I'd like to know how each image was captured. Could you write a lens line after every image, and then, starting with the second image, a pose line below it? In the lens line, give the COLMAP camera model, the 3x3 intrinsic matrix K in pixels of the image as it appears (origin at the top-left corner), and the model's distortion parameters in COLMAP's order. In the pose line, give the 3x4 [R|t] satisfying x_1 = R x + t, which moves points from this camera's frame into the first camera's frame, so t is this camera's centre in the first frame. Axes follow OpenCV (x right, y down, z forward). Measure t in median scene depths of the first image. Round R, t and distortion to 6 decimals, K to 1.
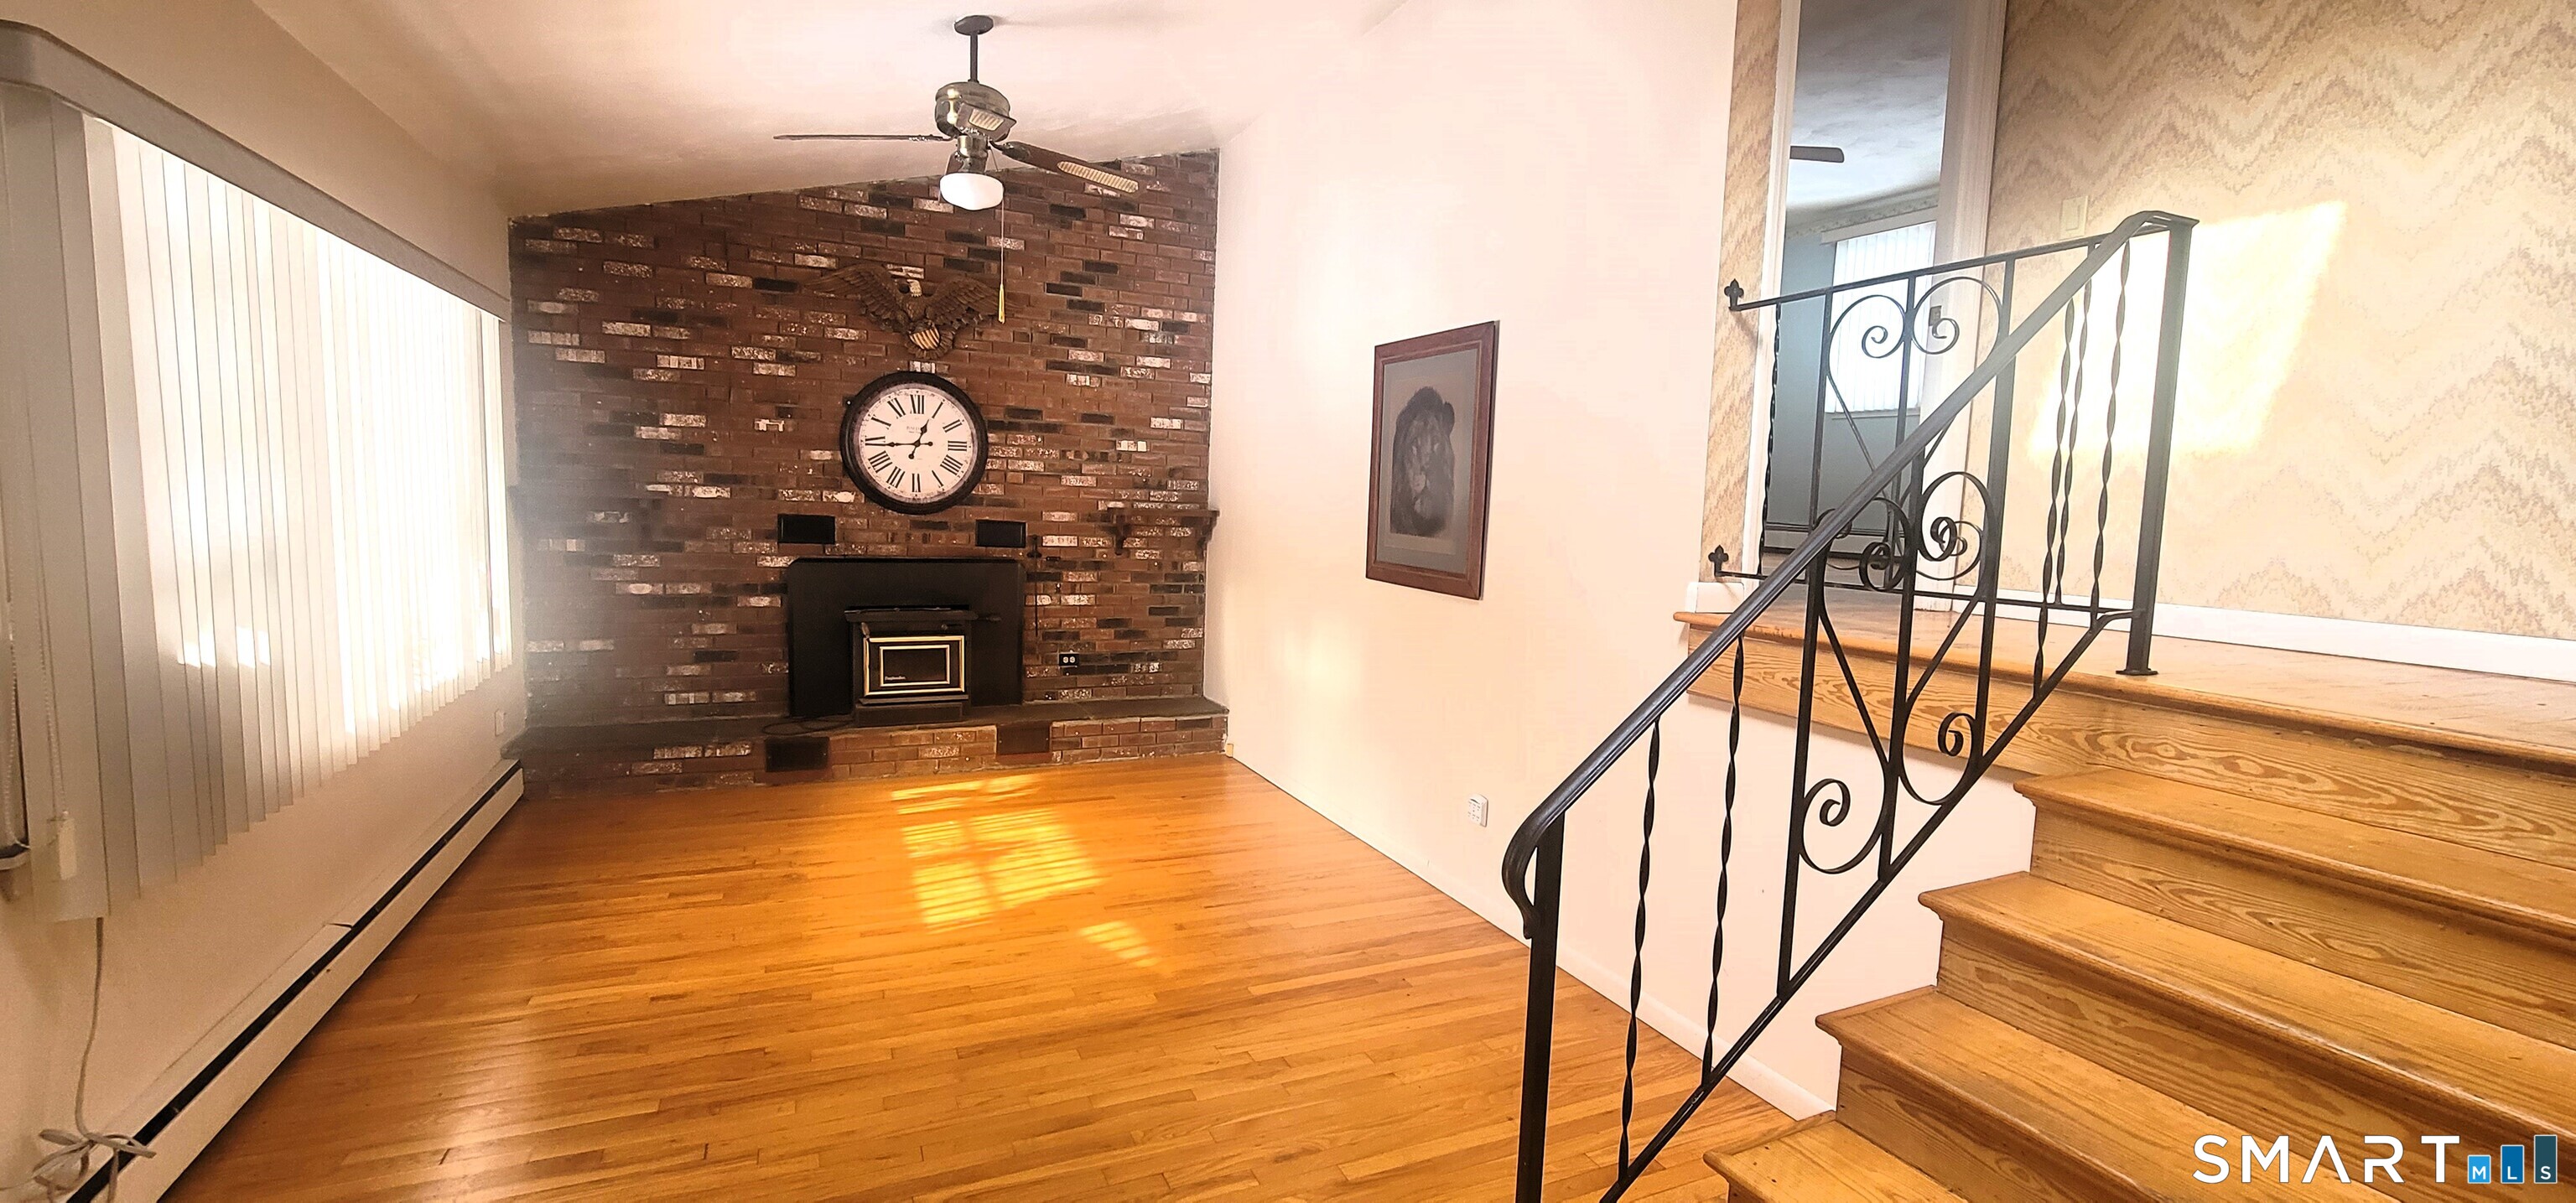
lens RADIAL K [[1058.8, 0, 1287.3], [0, 1058.8, 599.8], [0, 0, 1]] dist [-0.002626, -0.000045]
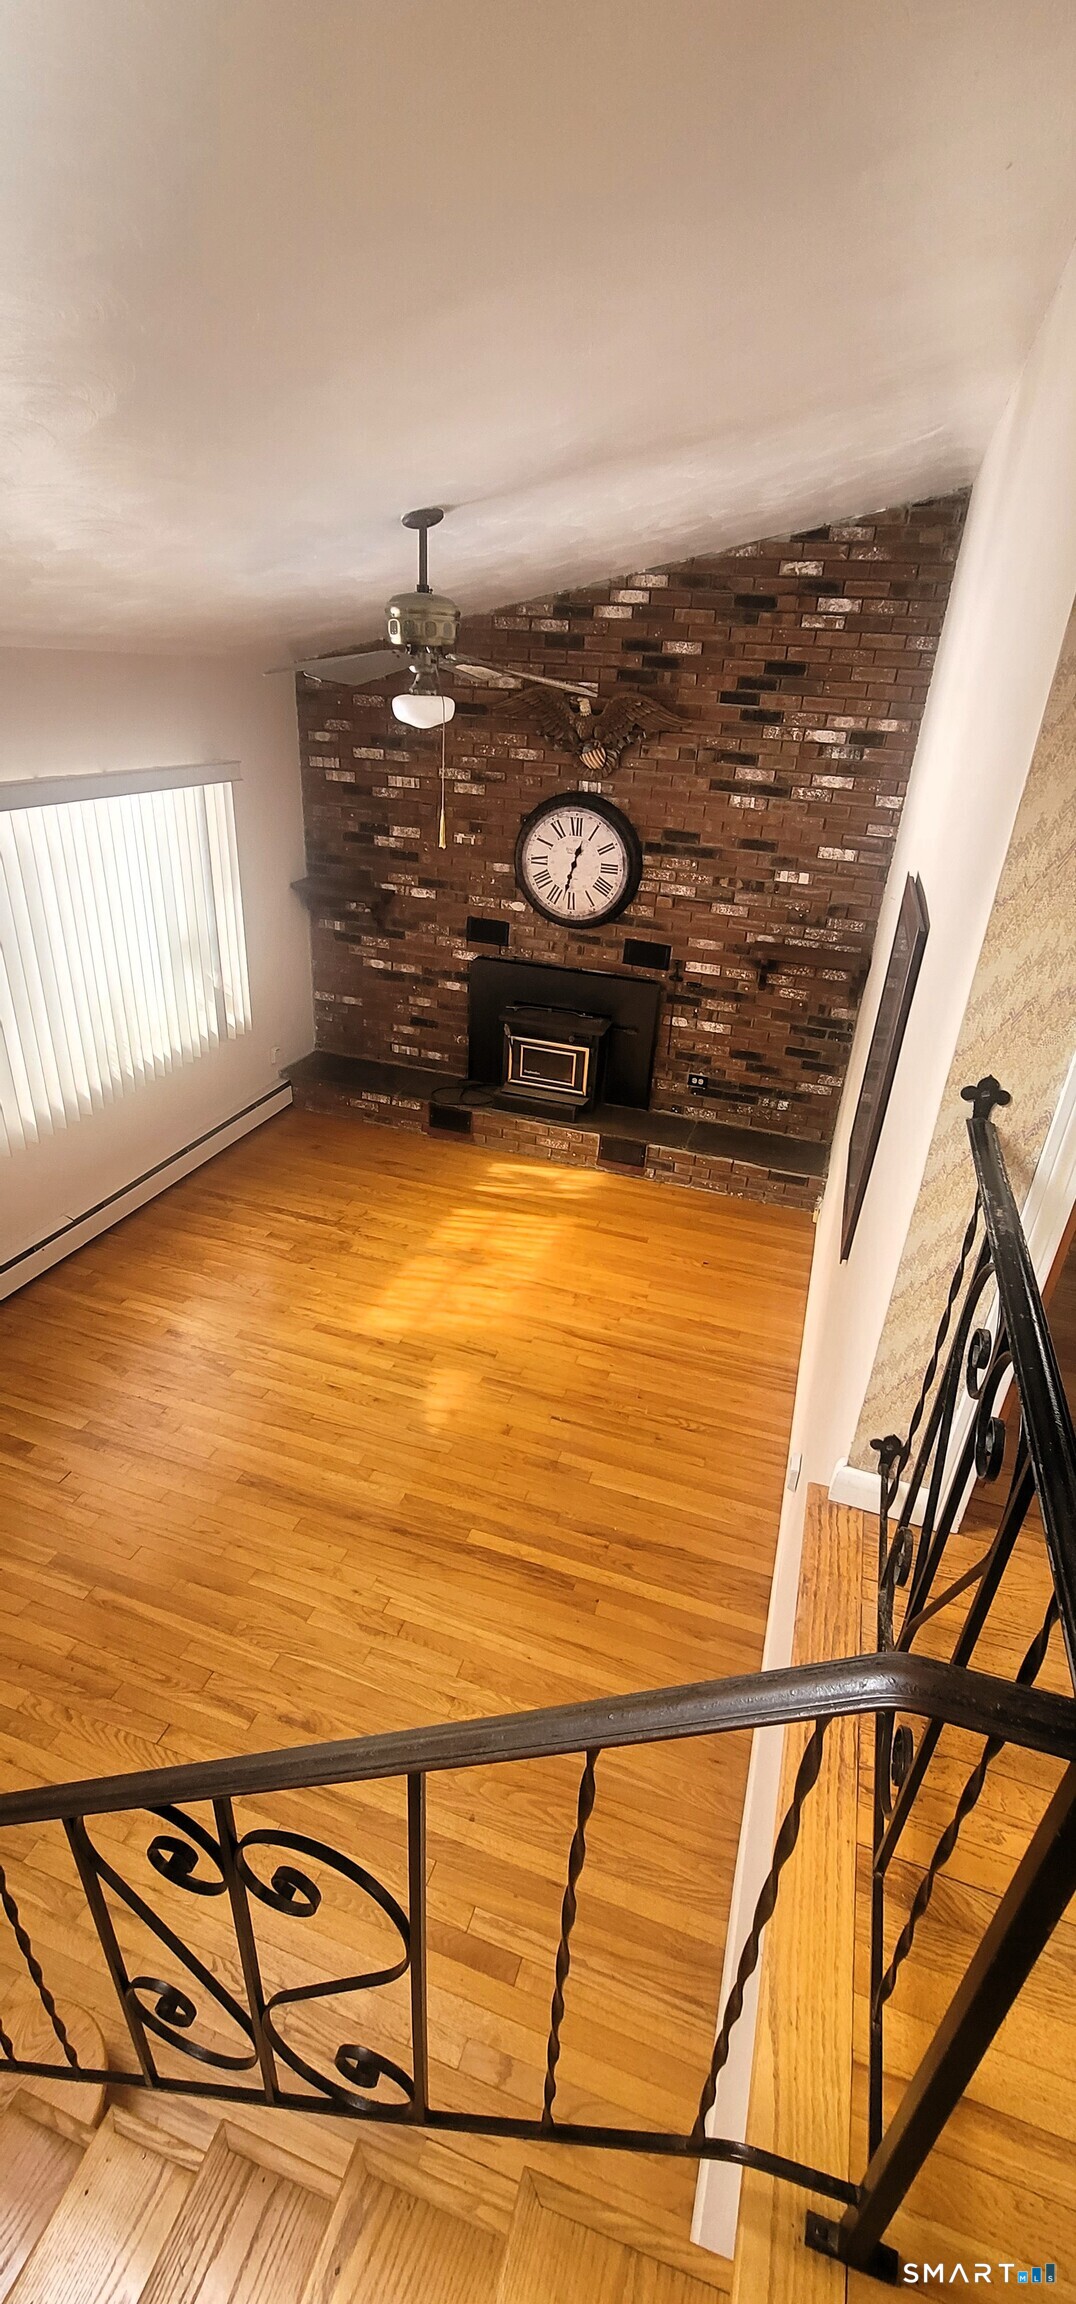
lens RADIAL K [[947.1, 0, 539.3], [0, 947.1, 1148.9], [0, 0, 1]] dist [-0.002626, -0.000045]
pose [[0.734442, 0.308524, -0.604489, 0.288748], [-0.097510, 0.929425, 0.355894, -0.217092], [0.671629, -0.202440, 0.712693, 0.238686]]
